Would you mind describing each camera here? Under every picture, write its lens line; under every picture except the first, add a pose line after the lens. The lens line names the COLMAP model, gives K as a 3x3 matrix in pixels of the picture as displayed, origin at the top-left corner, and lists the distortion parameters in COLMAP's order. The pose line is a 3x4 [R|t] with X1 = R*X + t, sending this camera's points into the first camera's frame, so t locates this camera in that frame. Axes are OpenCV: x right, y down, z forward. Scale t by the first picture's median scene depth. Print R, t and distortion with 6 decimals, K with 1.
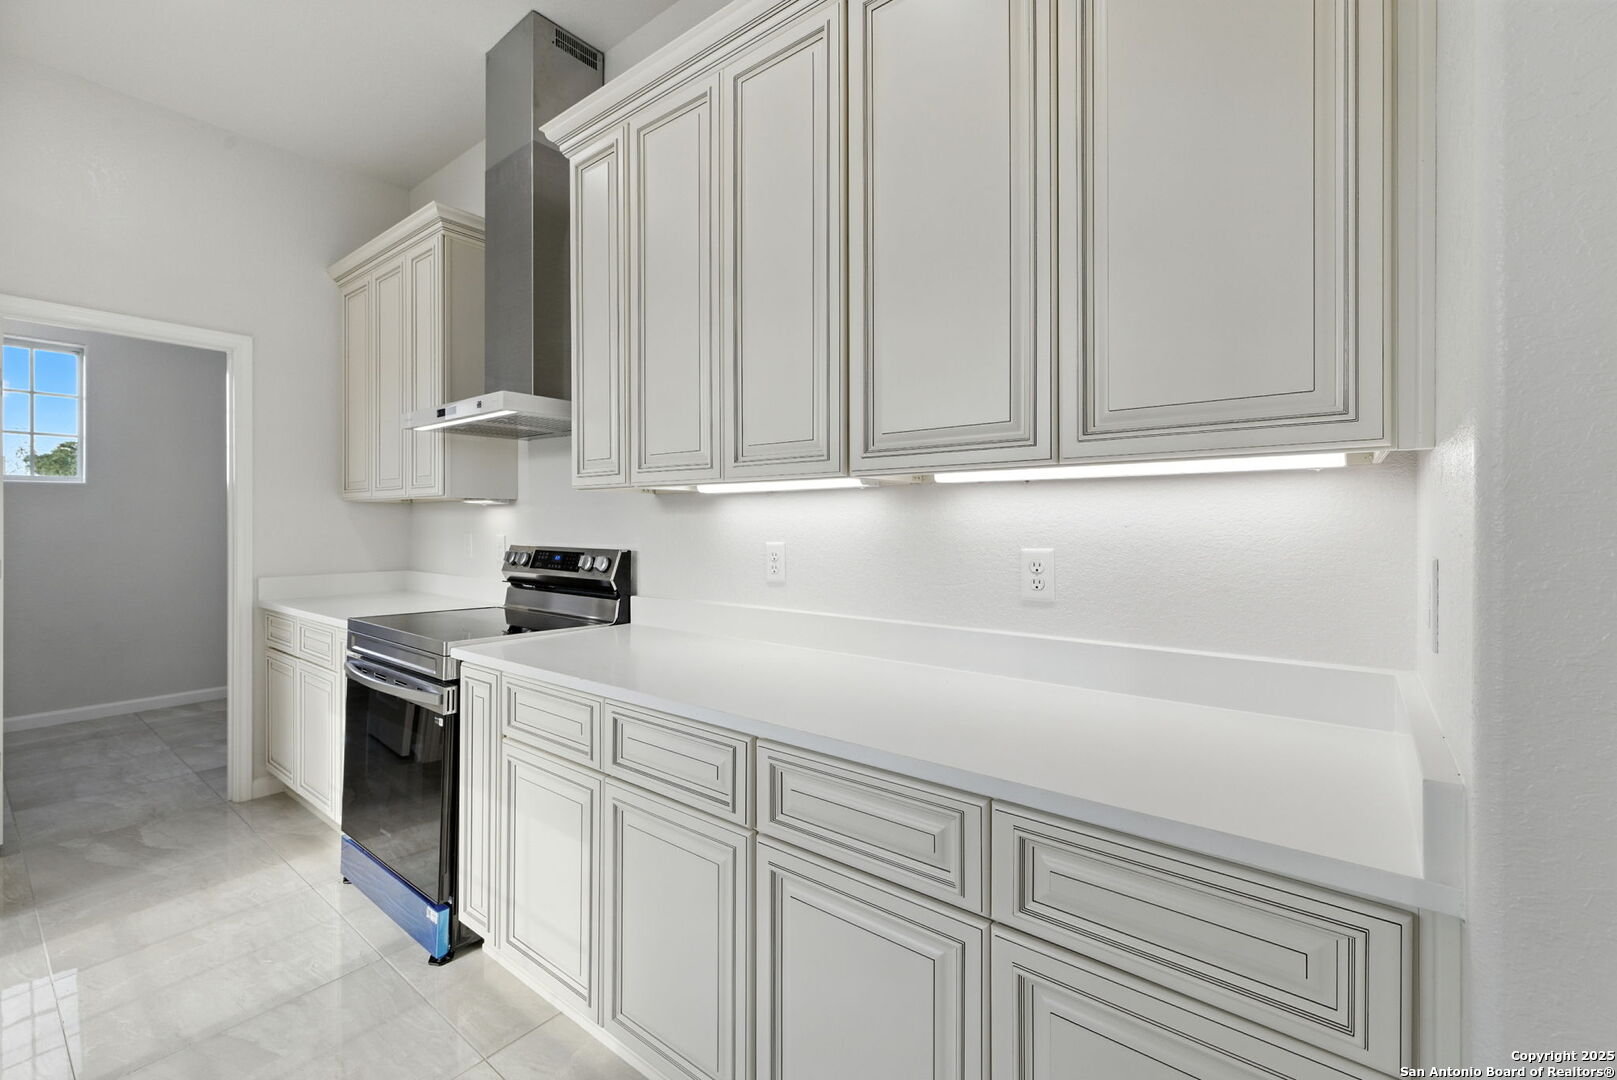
lens RADIAL K [[691.7, 0, 806.2], [0, 691.7, 540.6], [0, 0, 1]] dist [0.001299, -0.000048]
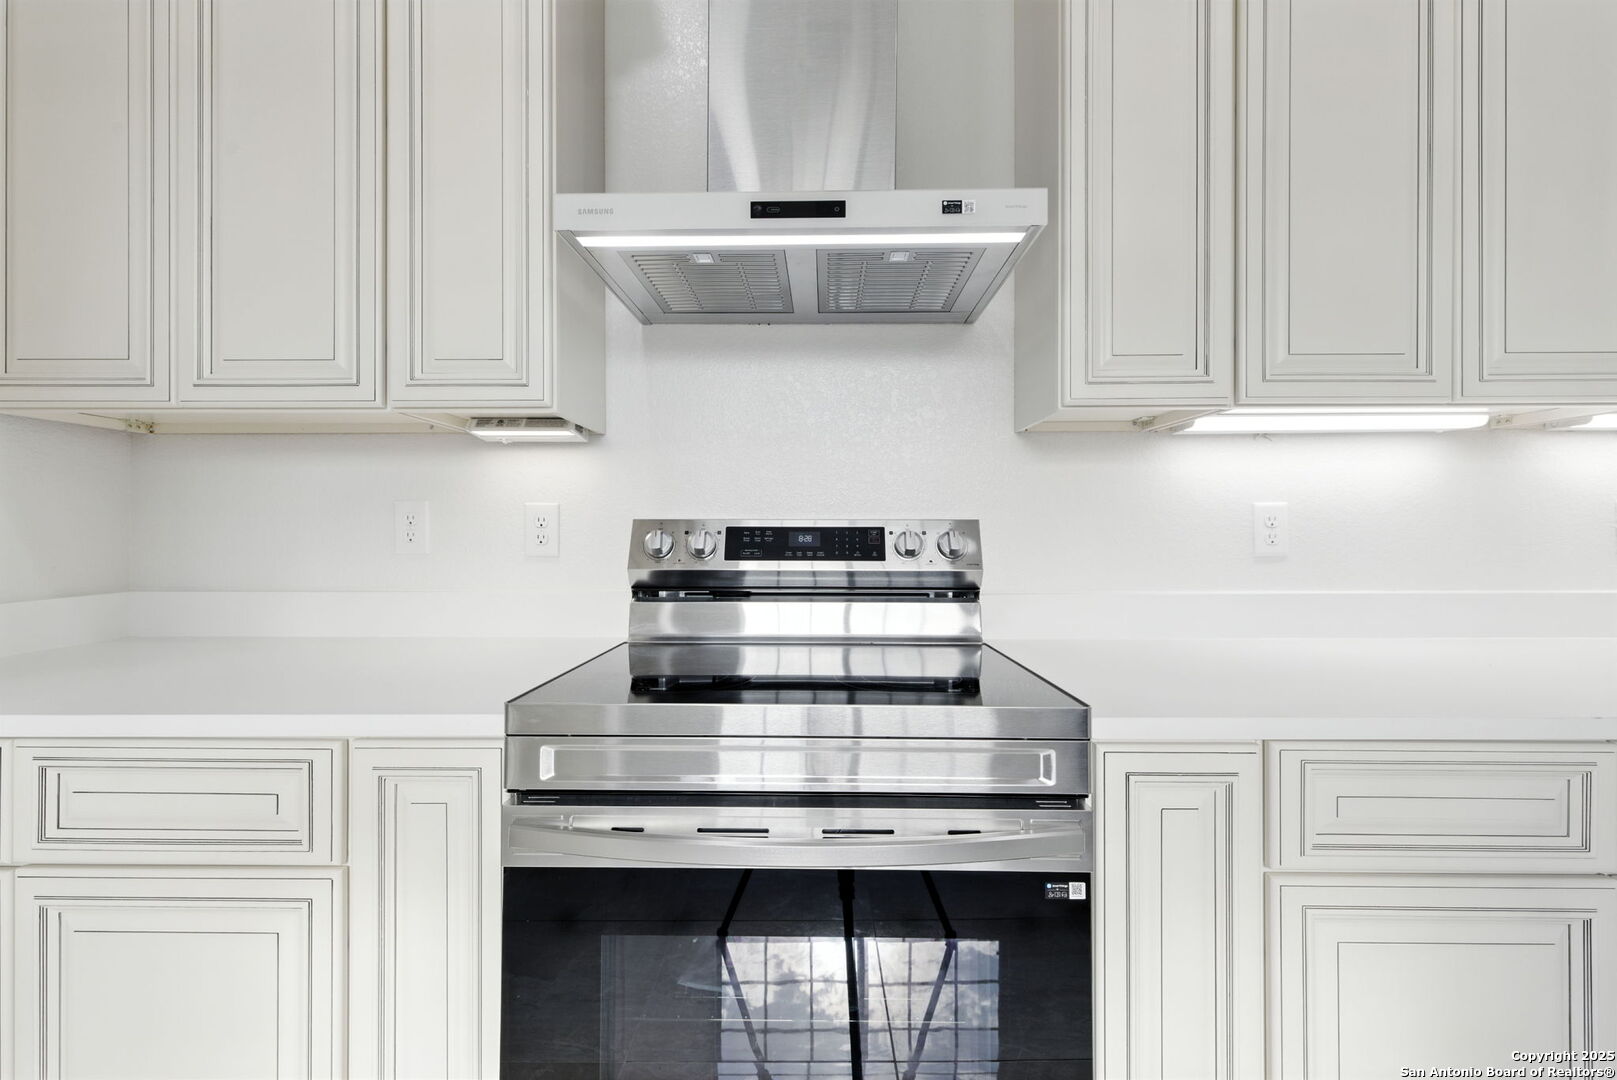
lens RADIAL K [[691.7, 0, 806.2], [0, 691.7, 540.6], [0, 0, 1]] dist [0.001299, -0.000048]
pose [[0.793957, -0.054520, 0.605524, -0.772610], [0.007121, 0.996737, 0.080408, -0.017618], [-0.607932, -0.059529, 0.791755, 0.622486]]
